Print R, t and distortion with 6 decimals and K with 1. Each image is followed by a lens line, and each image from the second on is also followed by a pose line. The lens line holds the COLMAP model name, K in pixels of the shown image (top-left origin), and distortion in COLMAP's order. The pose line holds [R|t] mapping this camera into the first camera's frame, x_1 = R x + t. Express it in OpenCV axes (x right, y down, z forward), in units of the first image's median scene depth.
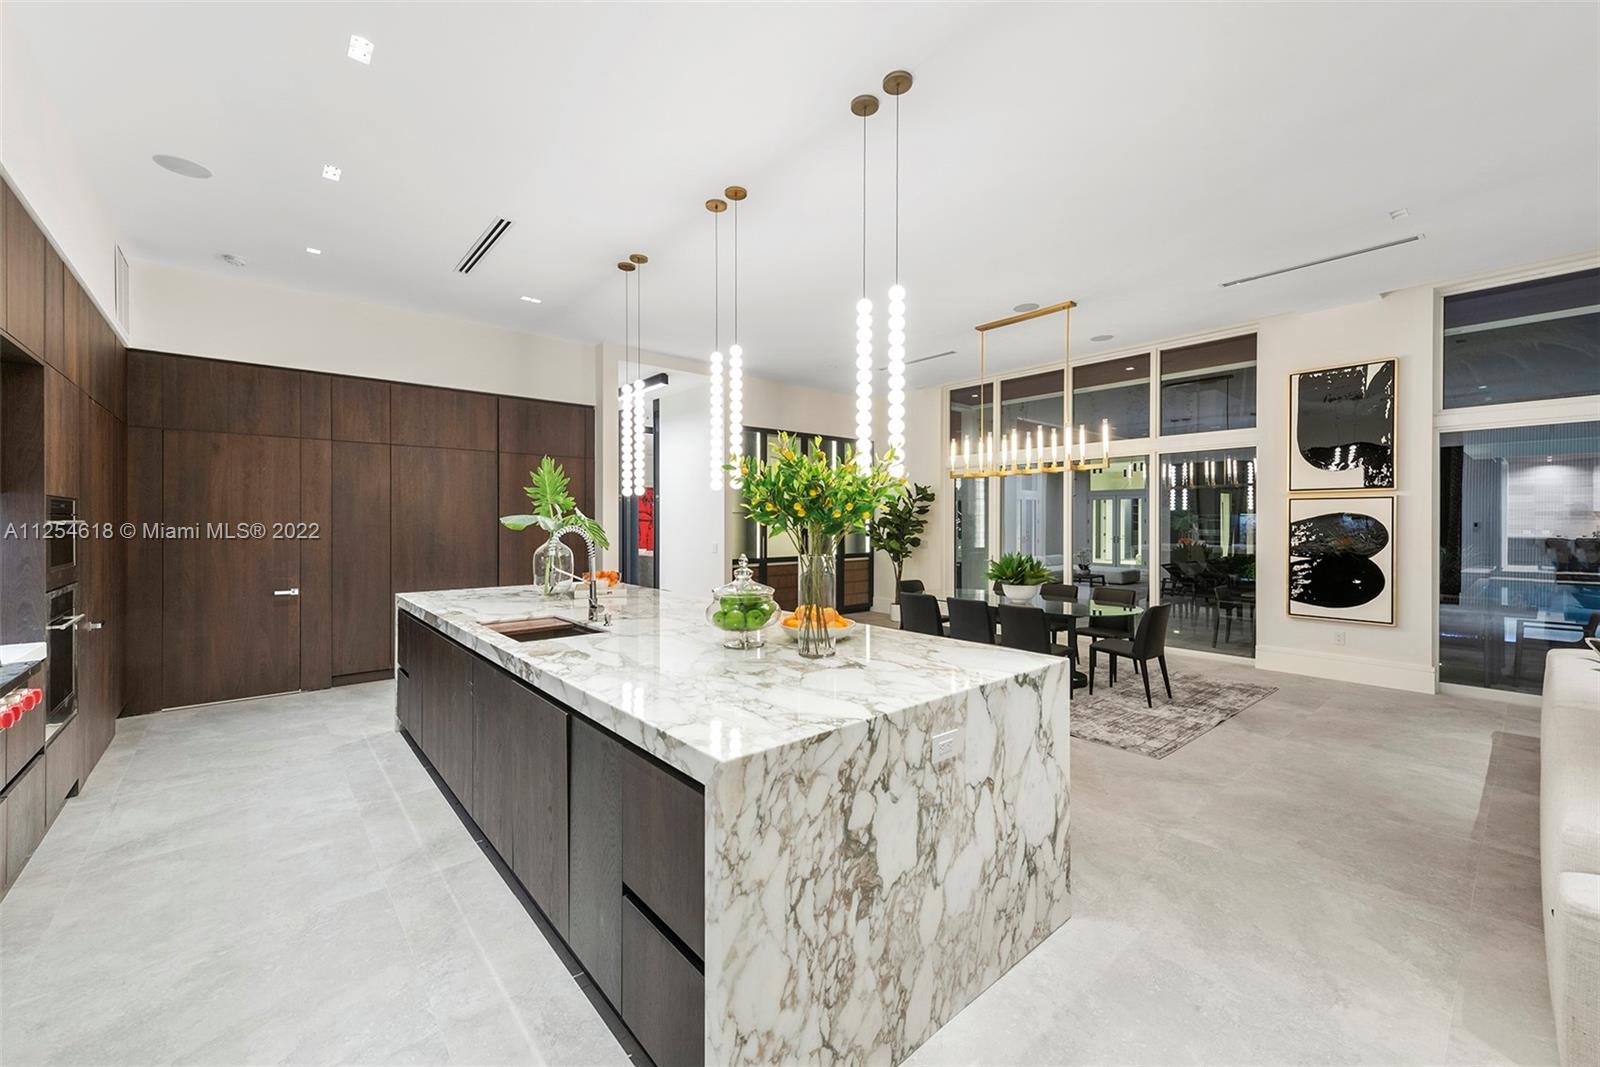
lens RADIAL K [[640.7, 0, 815.9], [0, 640.7, 516.7], [0, 0, 1]] dist [0.012975, -0.003028]
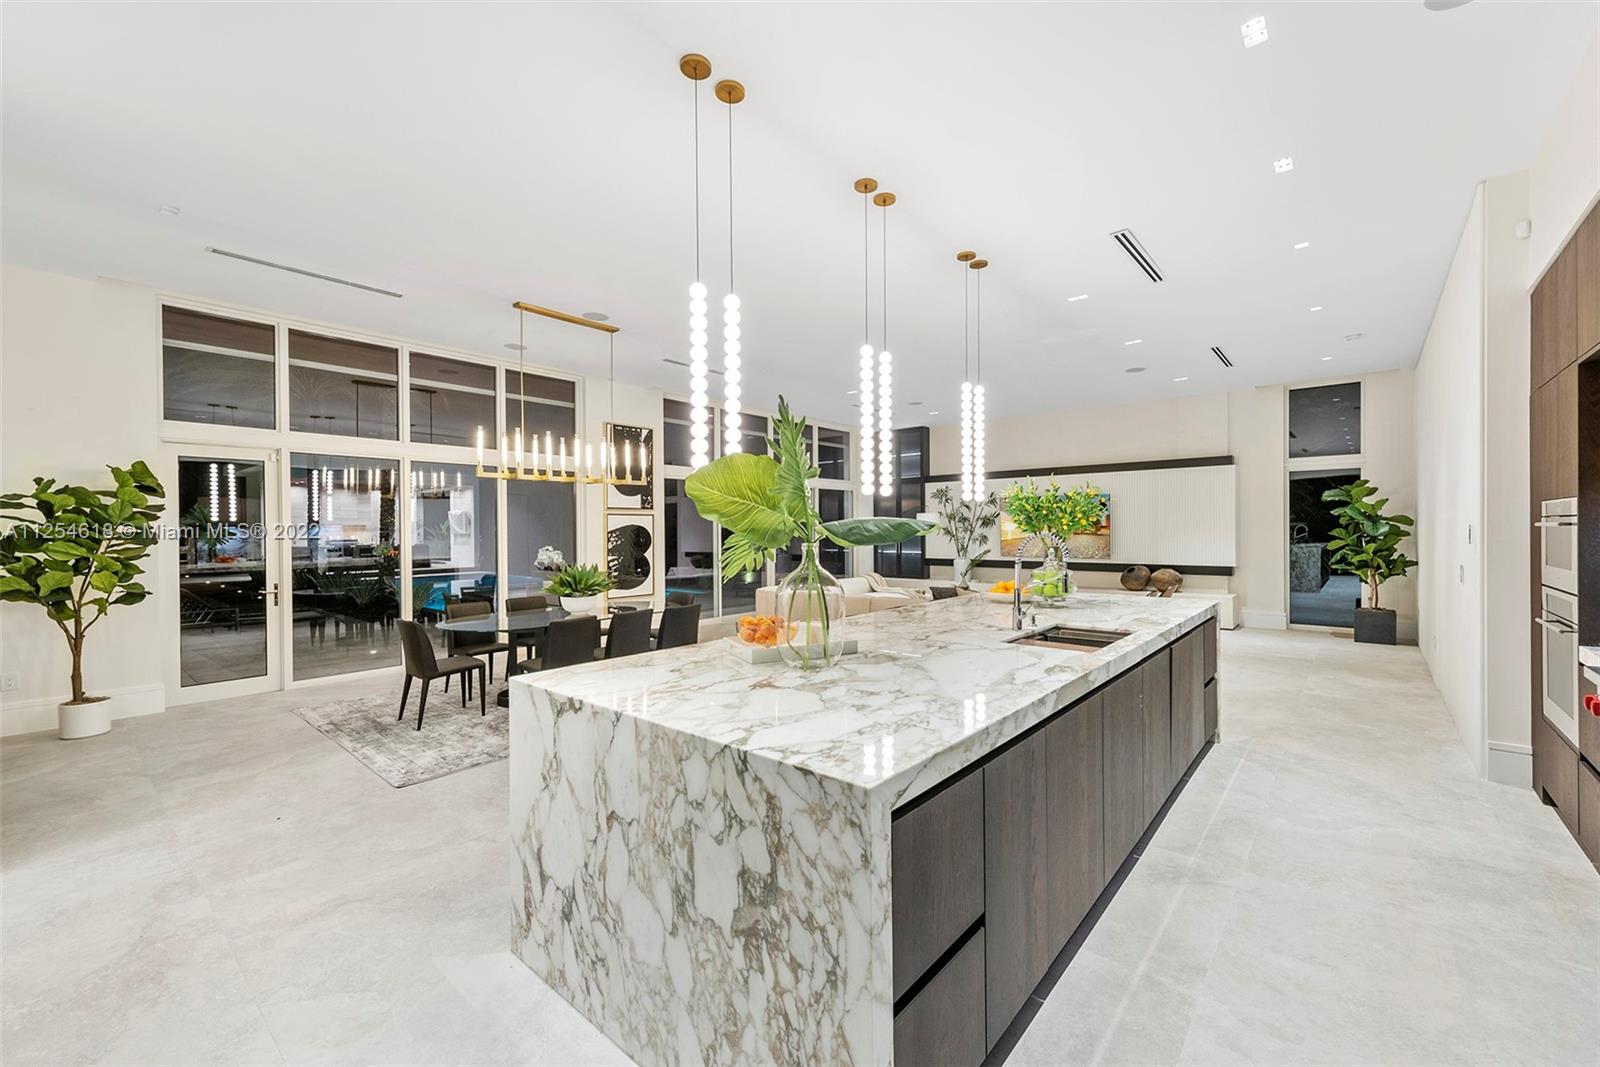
lens RADIAL K [[640.7, 0, 805.6], [0, 640.7, 535.9], [0, 0, 1]] dist [0.012975, -0.003028]
pose [[-0.139975, -0.009061, 0.990114, -0.680239], [-0.000477, 0.999959, 0.009084, 0.005712], [-0.990155, 0.000800, -0.139974, 0.786192]]
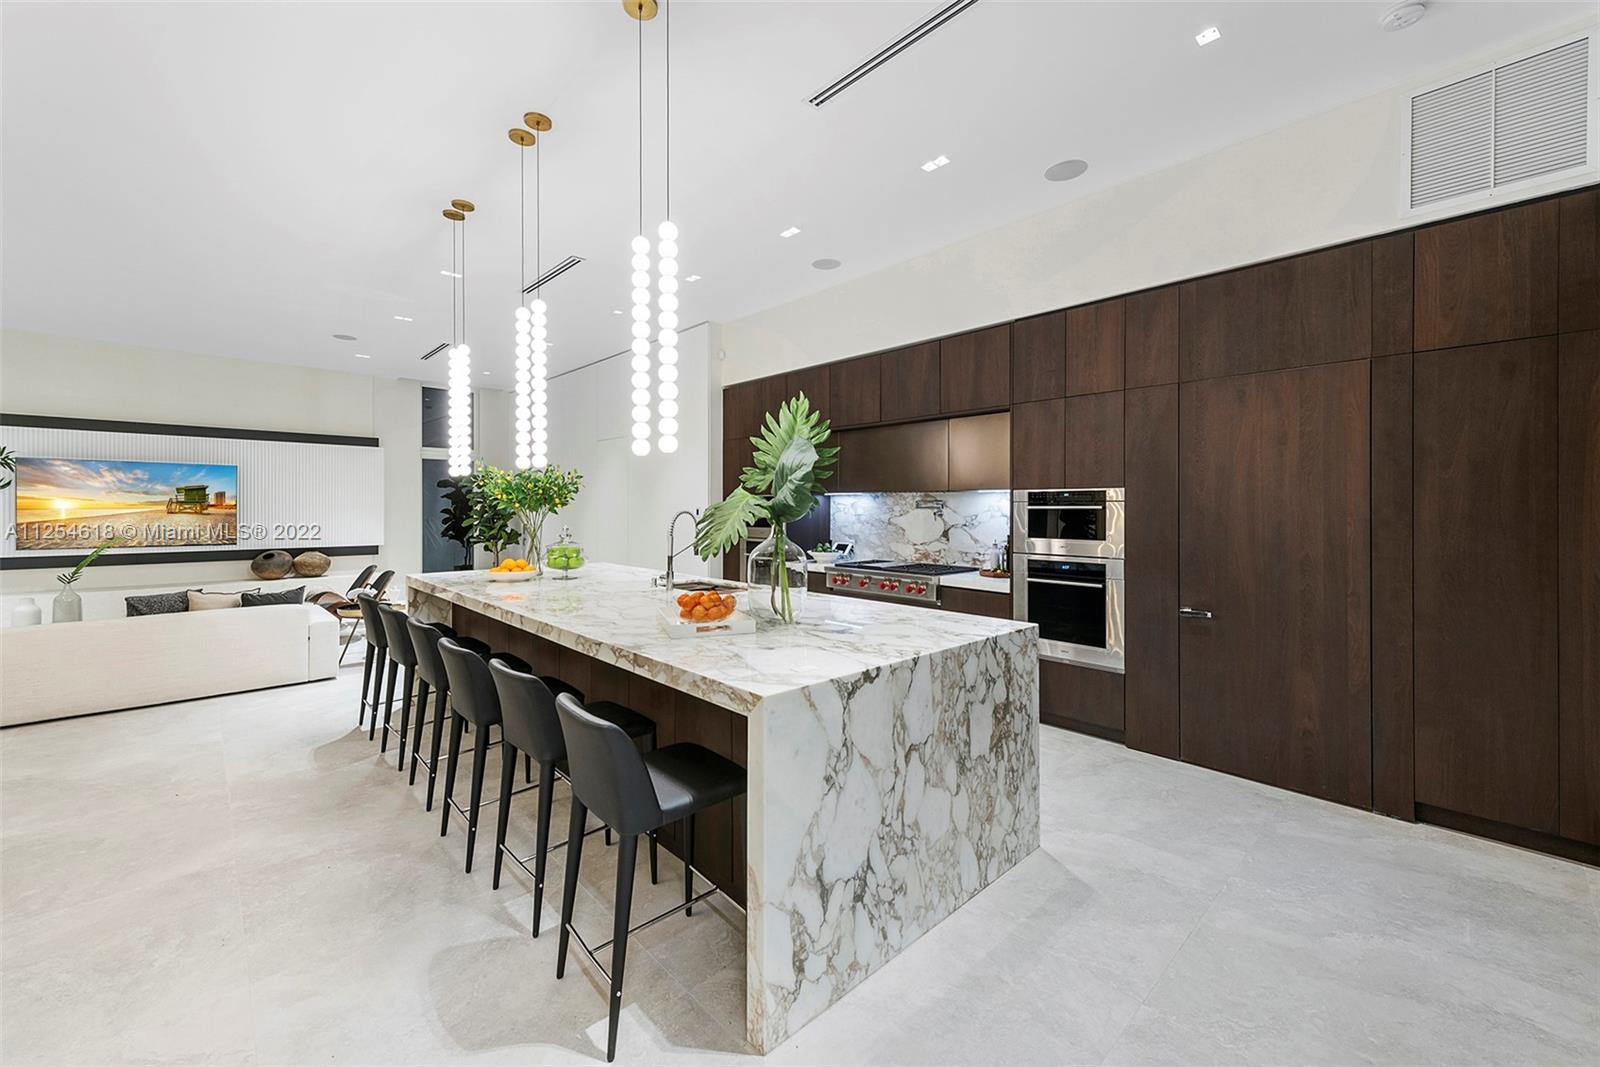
lens RADIAL K [[640.7, 0, 805.0], [0, 640.7, 507.1], [0, 0, 1]] dist [0.012975, -0.003028]
pose [[-0.999659, -0.001832, -0.026038, -0.308686], [-0.001606, 0.999961, -0.008700, 0.010153], [0.026052, -0.008655, -0.999623, 1.178991]]
